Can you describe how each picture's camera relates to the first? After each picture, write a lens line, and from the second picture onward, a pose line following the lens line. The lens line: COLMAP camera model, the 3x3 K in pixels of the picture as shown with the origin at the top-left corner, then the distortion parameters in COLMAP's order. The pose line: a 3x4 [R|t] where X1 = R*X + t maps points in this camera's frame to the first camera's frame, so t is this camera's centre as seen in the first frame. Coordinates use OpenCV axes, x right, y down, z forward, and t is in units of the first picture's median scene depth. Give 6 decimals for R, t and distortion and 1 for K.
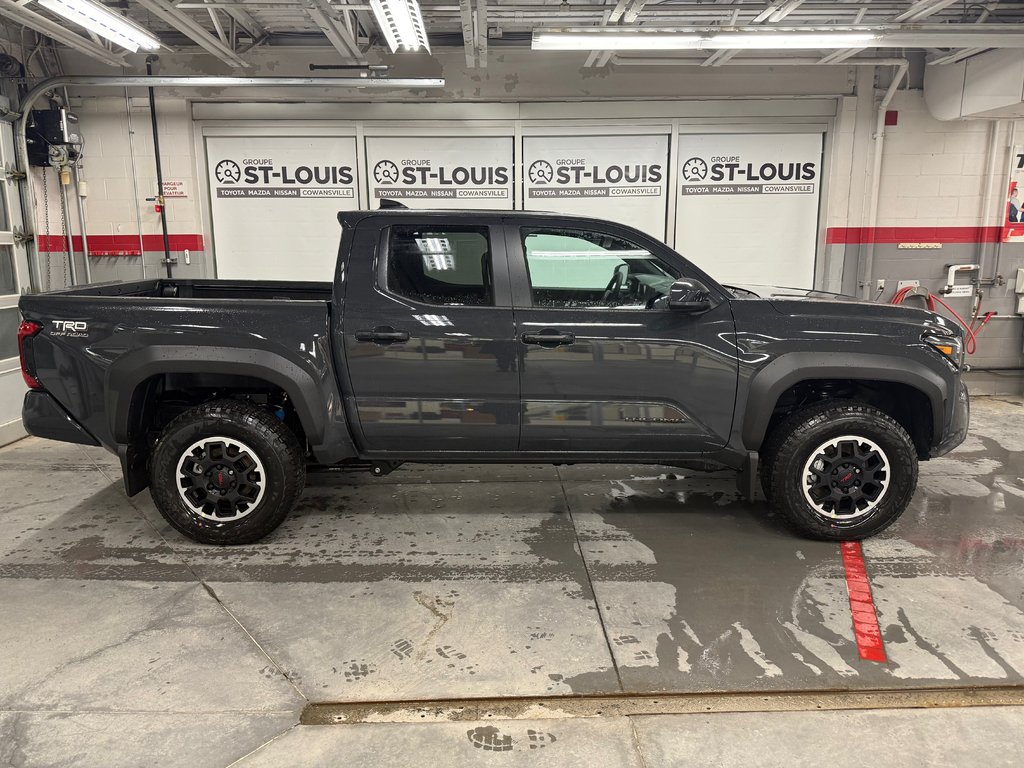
lens RADIAL K [[726.5, 0, 507.5], [0, 726.5, 383.3], [0, 0, 1]] dist [0.018499, -0.025397]
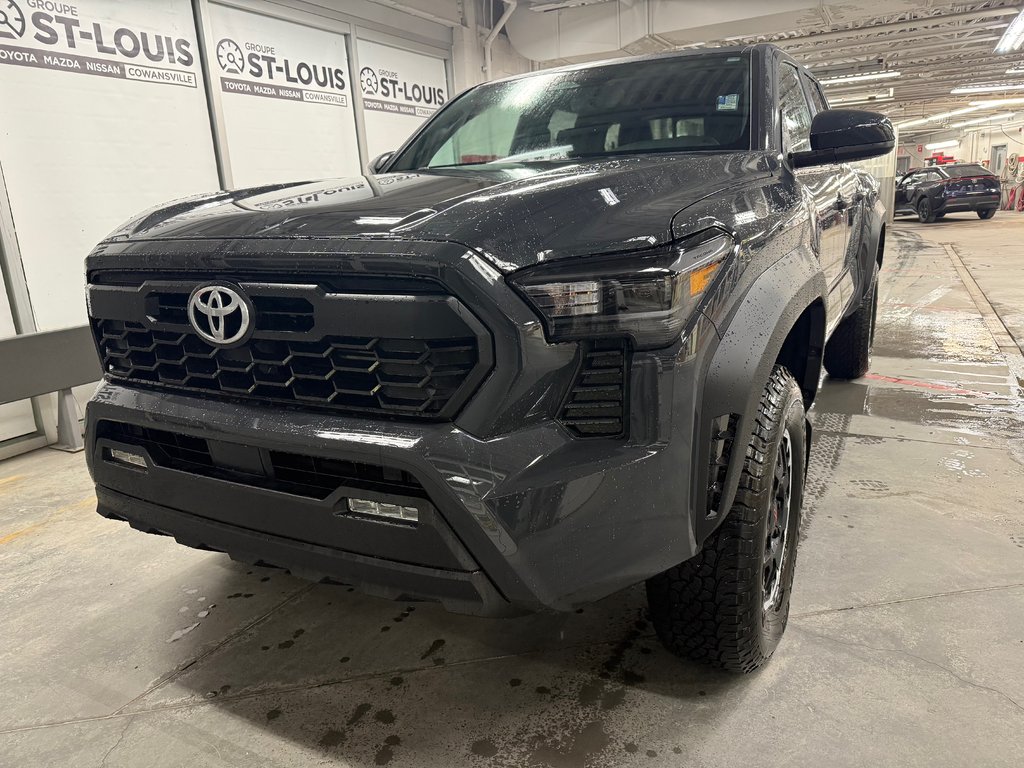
lens RADIAL K [[726.5, 0, 513.5], [0, 726.5, 385.3], [0, 0, 1]] dist [0.018499, -0.025397]
pose [[0.490215, -0.228943, 0.840996, -0.594238], [0.212670, 0.967141, 0.139318, -0.023598], [-0.845258, 0.110559, 0.522796, 0.515888]]
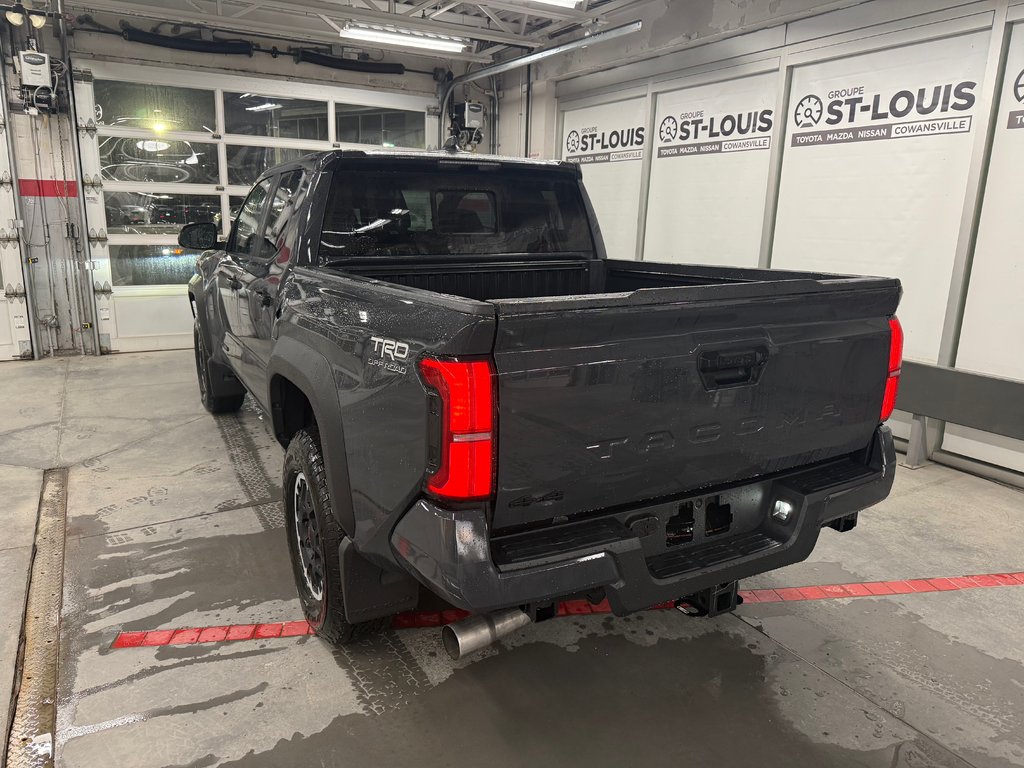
lens RADIAL K [[726.5, 0, 506.7], [0, 726.5, 379.8], [0, 0, 1]] dist [0.018499, -0.025397]
pose [[0.466347, 0.215800, -0.857876, 0.728186], [-0.188212, 0.971788, 0.142142, -0.085181], [0.864348, 0.095174, 0.493807, 0.467506]]
